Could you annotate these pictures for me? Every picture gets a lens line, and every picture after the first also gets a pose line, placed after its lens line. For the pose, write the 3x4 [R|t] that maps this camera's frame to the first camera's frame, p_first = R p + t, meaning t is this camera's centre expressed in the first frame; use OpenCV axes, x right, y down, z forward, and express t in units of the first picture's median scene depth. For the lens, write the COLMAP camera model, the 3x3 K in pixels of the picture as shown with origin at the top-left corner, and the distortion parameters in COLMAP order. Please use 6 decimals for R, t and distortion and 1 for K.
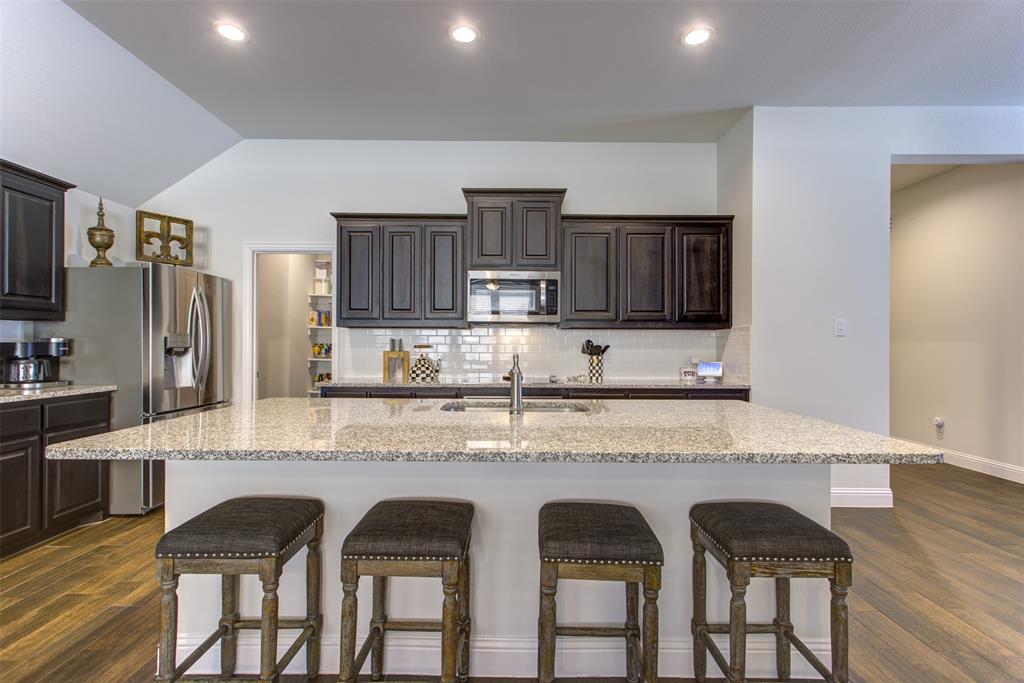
lens RADIAL K [[478.9, 0, 514.9], [0, 478.9, 343.0], [0, 0, 1]] dist [0.003520, -0.000054]
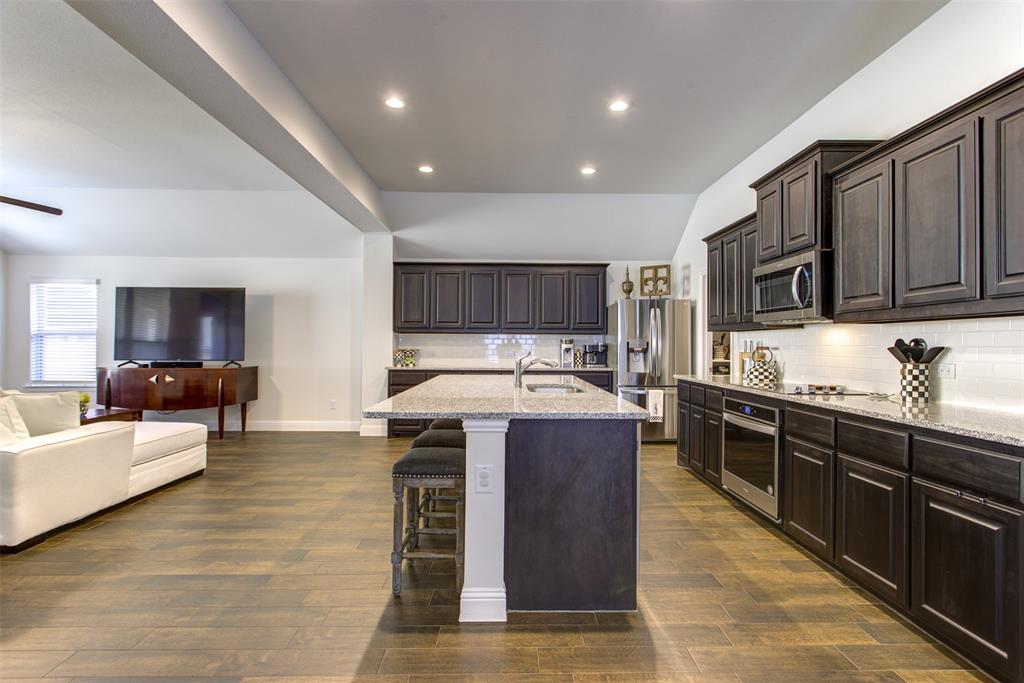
lens RADIAL K [[478.9, 0, 514.9], [0, 478.9, 343.0], [0, 0, 1]] dist [0.003520, -0.000054]
pose [[0.015375, -0.007784, -0.999851, 0.845116], [-0.000330, 0.999970, -0.007790, 0.004919], [0.999882, 0.000450, 0.015372, 0.500133]]
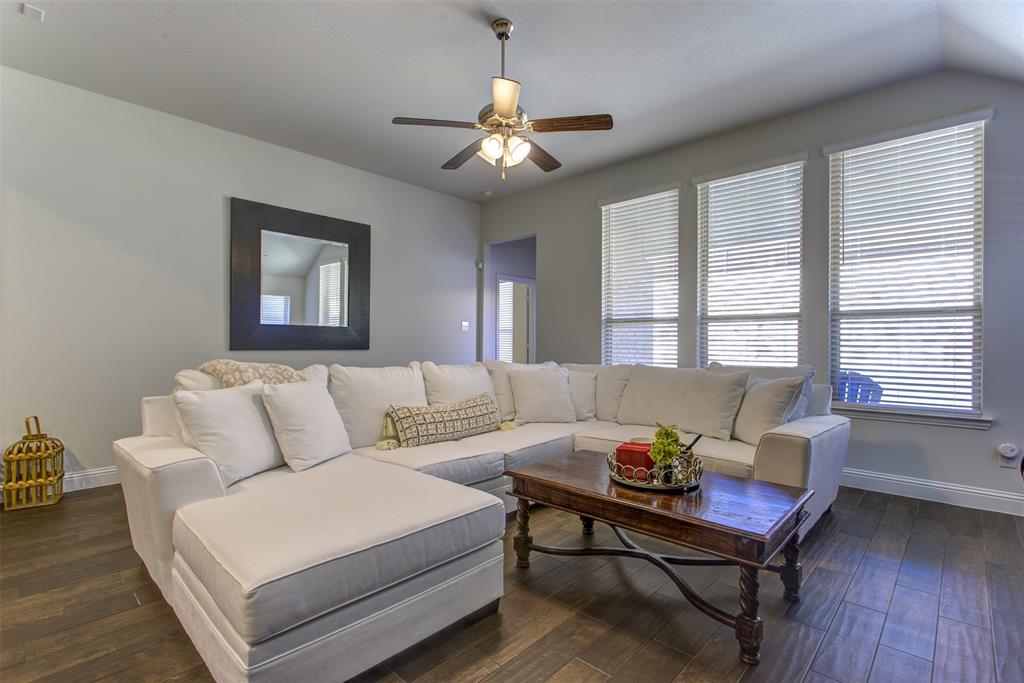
lens RADIAL K [[478.9, 0, 514.9], [0, 478.9, 343.0], [0, 0, 1]] dist [0.003520, -0.000054]
pose [[-0.698722, -0.009017, 0.715336, -0.714869], [0.007273, 0.999779, 0.019706, -0.010524], [-0.715356, 0.018972, -0.698503, -0.125887]]
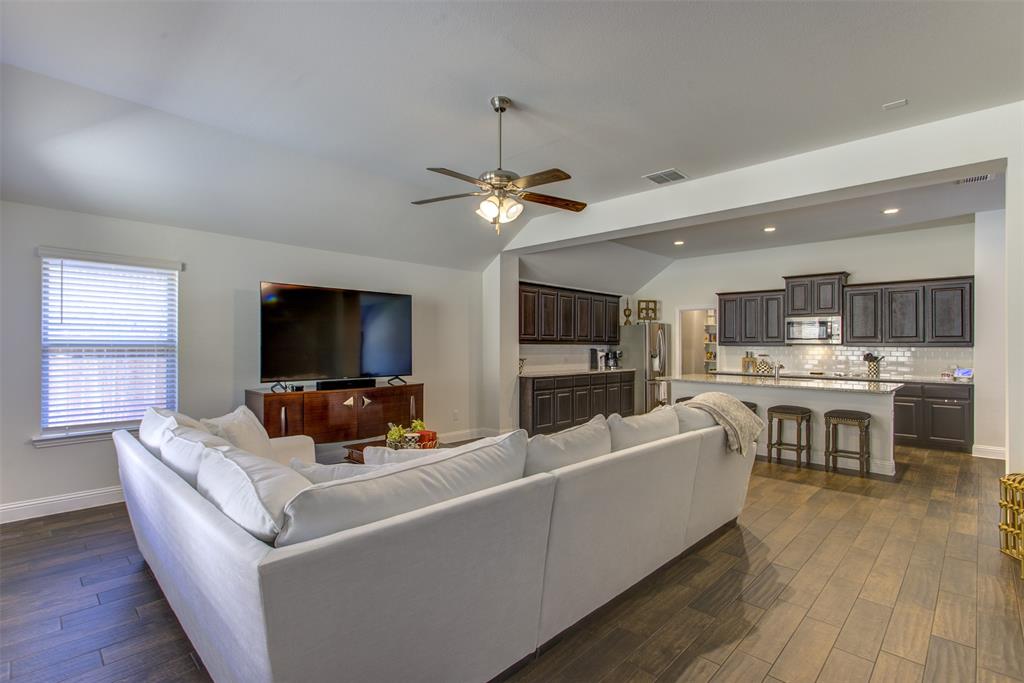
lens RADIAL K [[478.9, 0, 514.9], [0, 478.9, 343.0], [0, 0, 1]] dist [0.003520, -0.000054]
pose [[0.718185, -0.002851, -0.695846, 0.473240], [0.001494, 0.999996, -0.002555, -0.042540], [0.695850, 0.000795, 0.718187, -1.194617]]
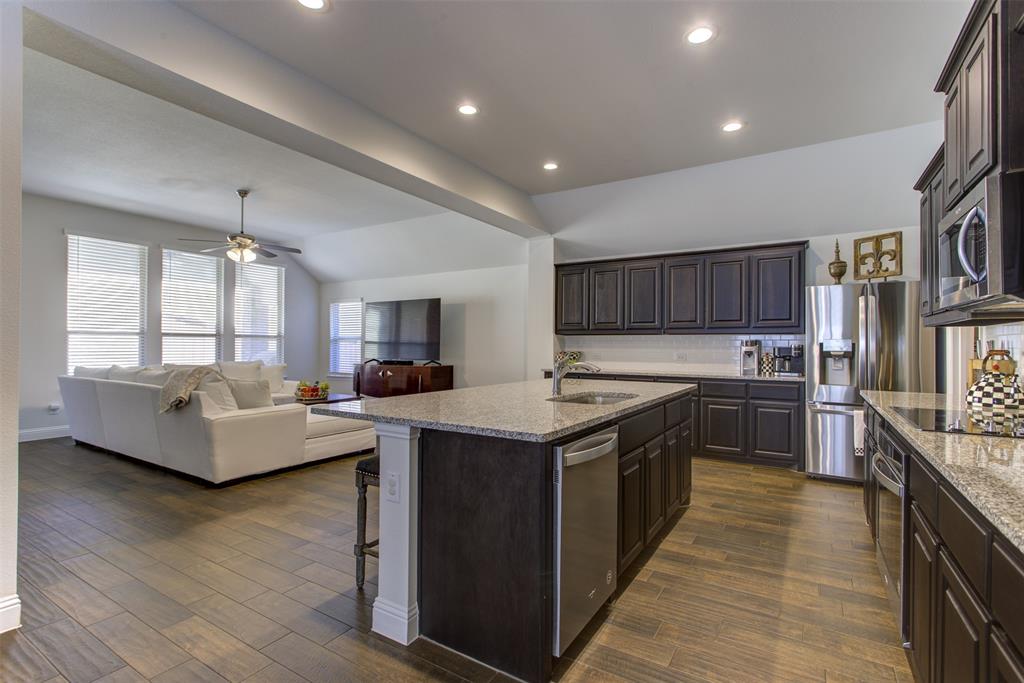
lens RADIAL K [[478.9, 0, 514.9], [0, 478.9, 343.0], [0, 0, 1]] dist [0.003520, -0.000054]
pose [[-0.525809, -0.013134, -0.850501, 0.670897], [-0.004689, 0.999910, -0.012542, 0.006387], [0.850590, -0.002606, -0.525824, 0.853750]]
